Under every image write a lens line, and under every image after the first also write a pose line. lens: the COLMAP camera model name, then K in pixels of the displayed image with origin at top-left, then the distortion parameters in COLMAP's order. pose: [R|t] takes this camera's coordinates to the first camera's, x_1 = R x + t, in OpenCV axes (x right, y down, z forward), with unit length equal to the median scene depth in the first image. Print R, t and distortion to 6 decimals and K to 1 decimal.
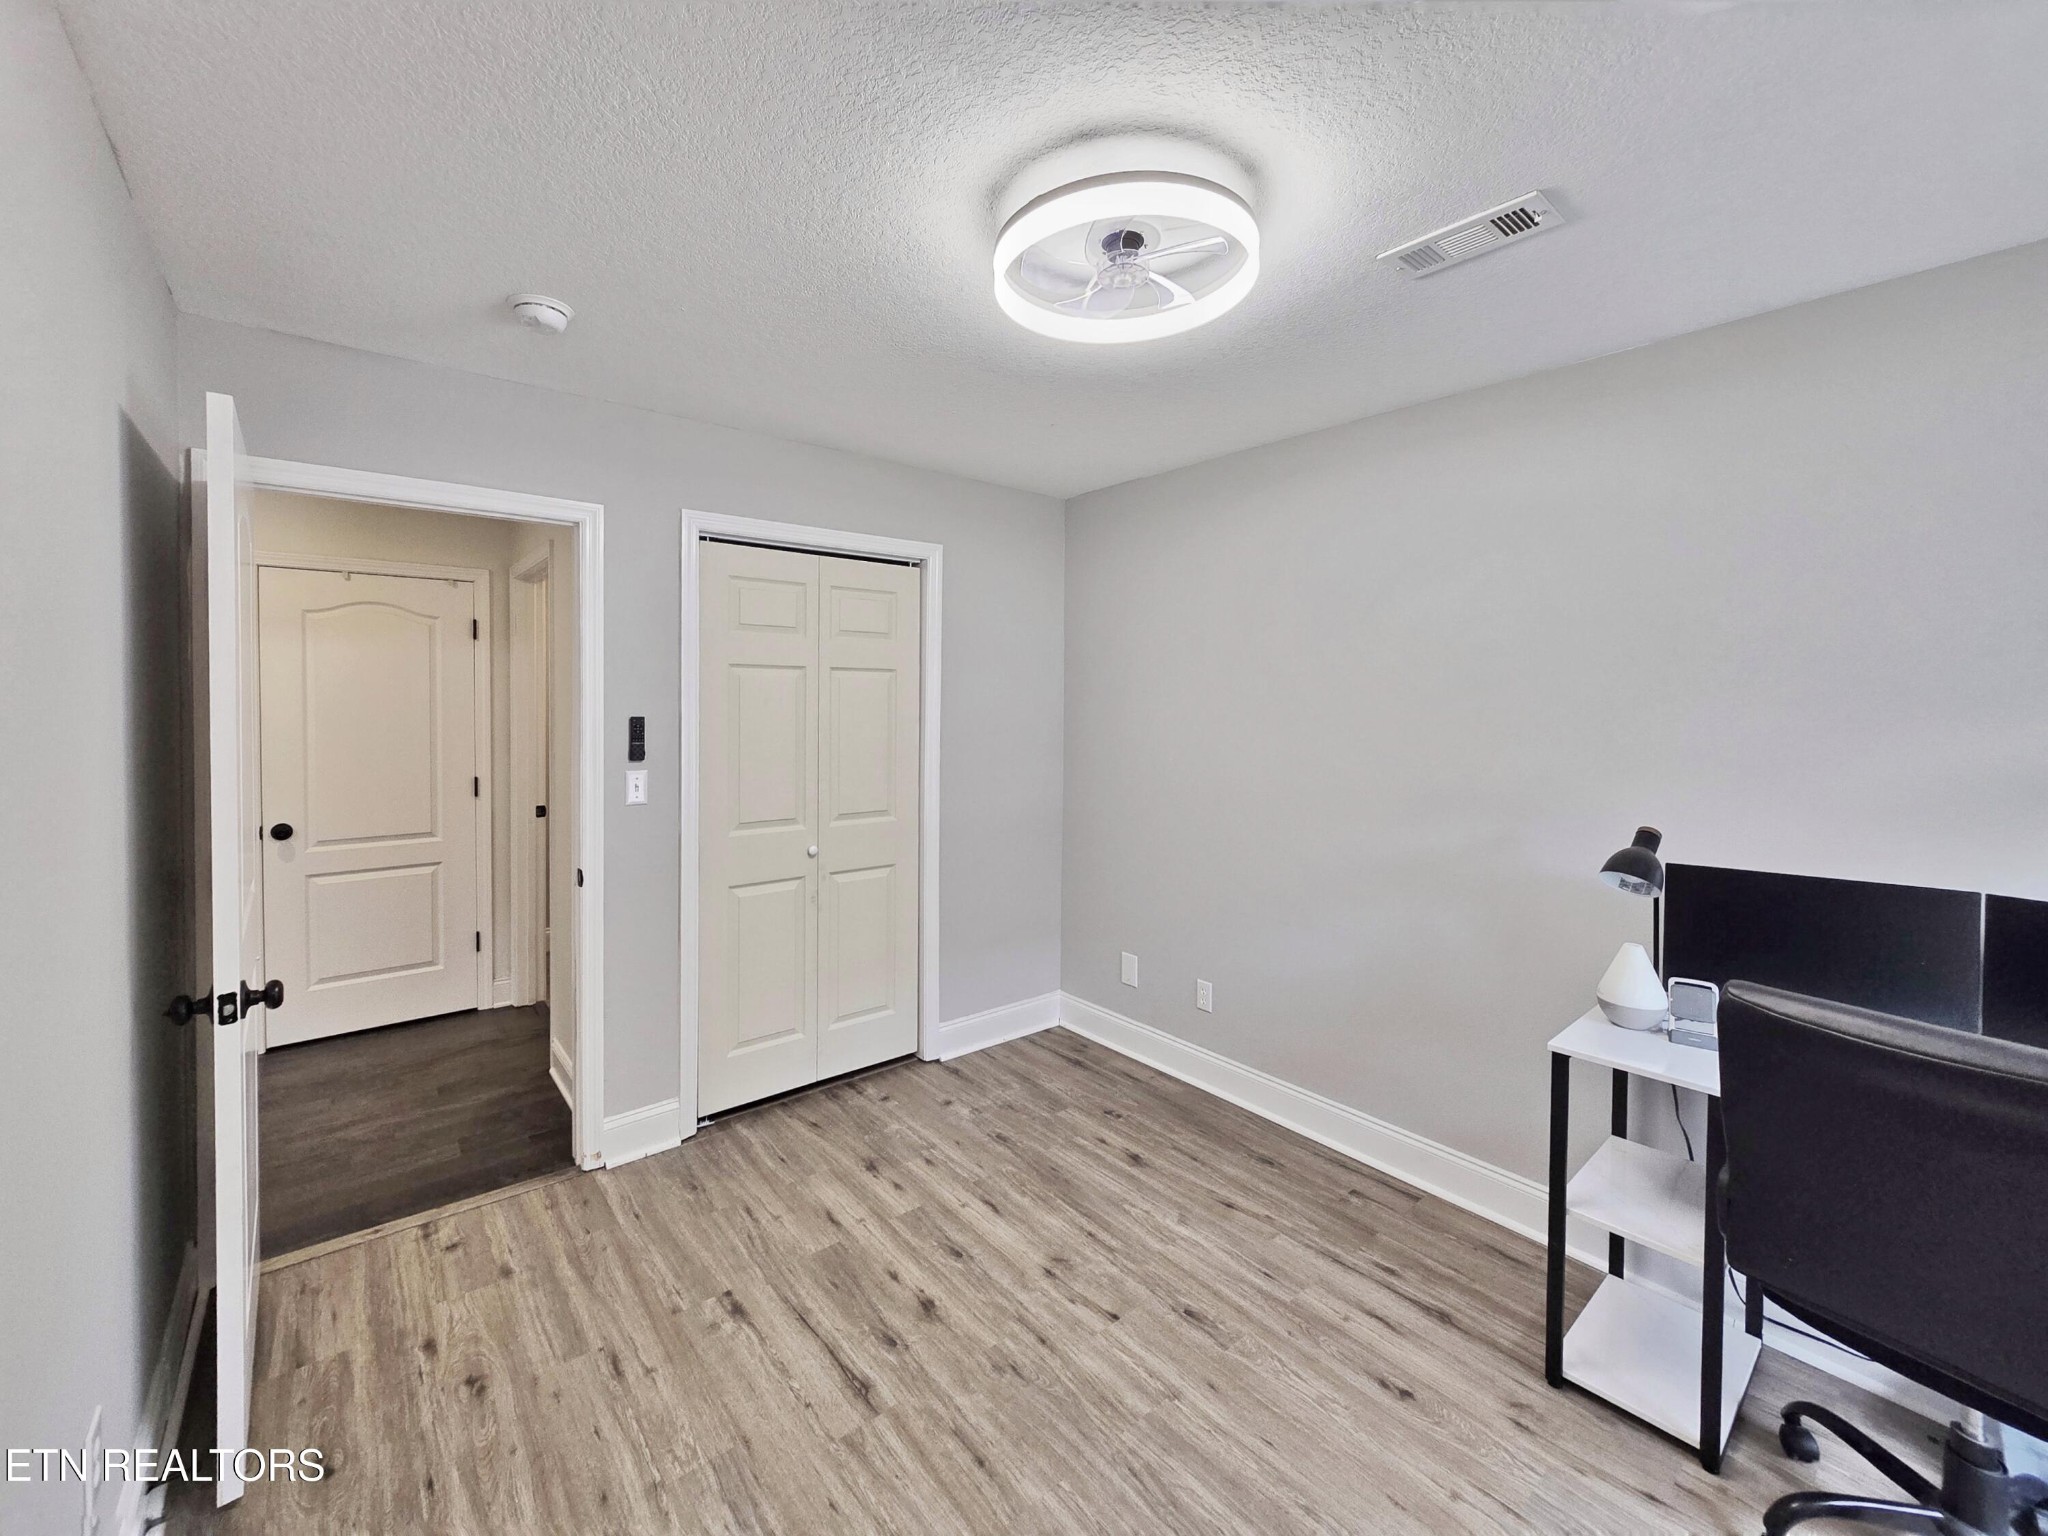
lens RADIAL K [[859.9, 0, 1013.3], [0, 859.9, 756.7], [0, 0, 1]] dist [-0.001520, -0.000366]
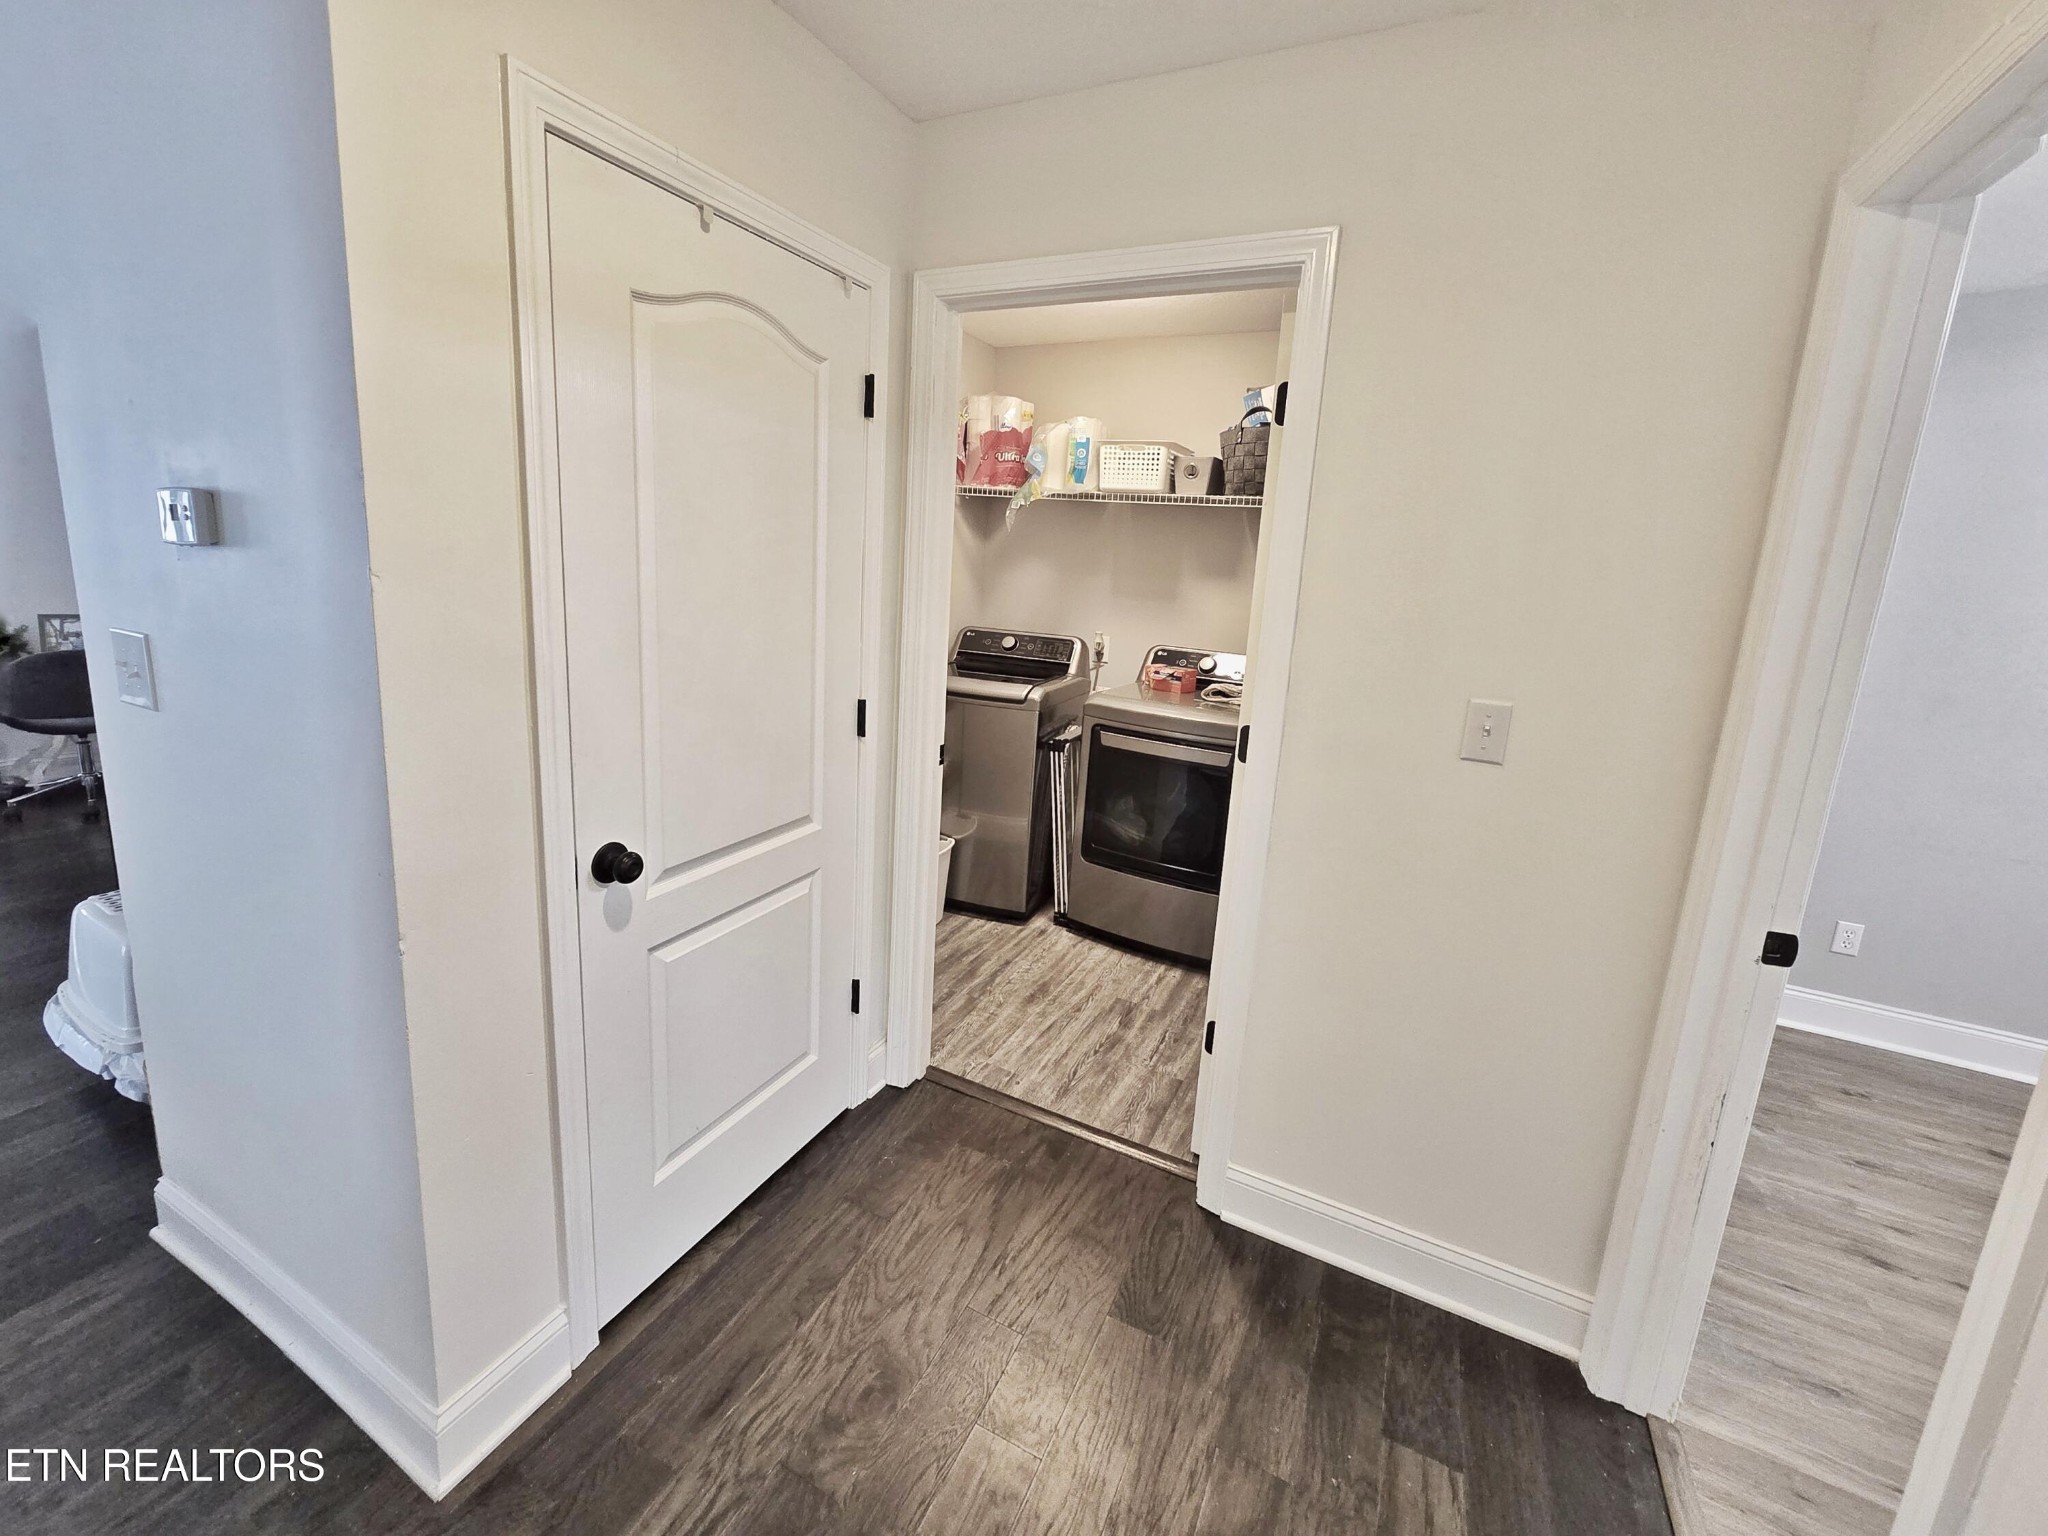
lens RADIAL K [[832.7, 0, 981.2], [0, 832.7, 768.7], [0, 0, 1]] dist [-0.001662, -0.000269]
pose [[0.918311, -0.064208, 0.390617, -0.964125], [-0.019302, 0.978321, 0.206191, -0.052692], [-0.395388, -0.196887, 0.897164, 0.654592]]
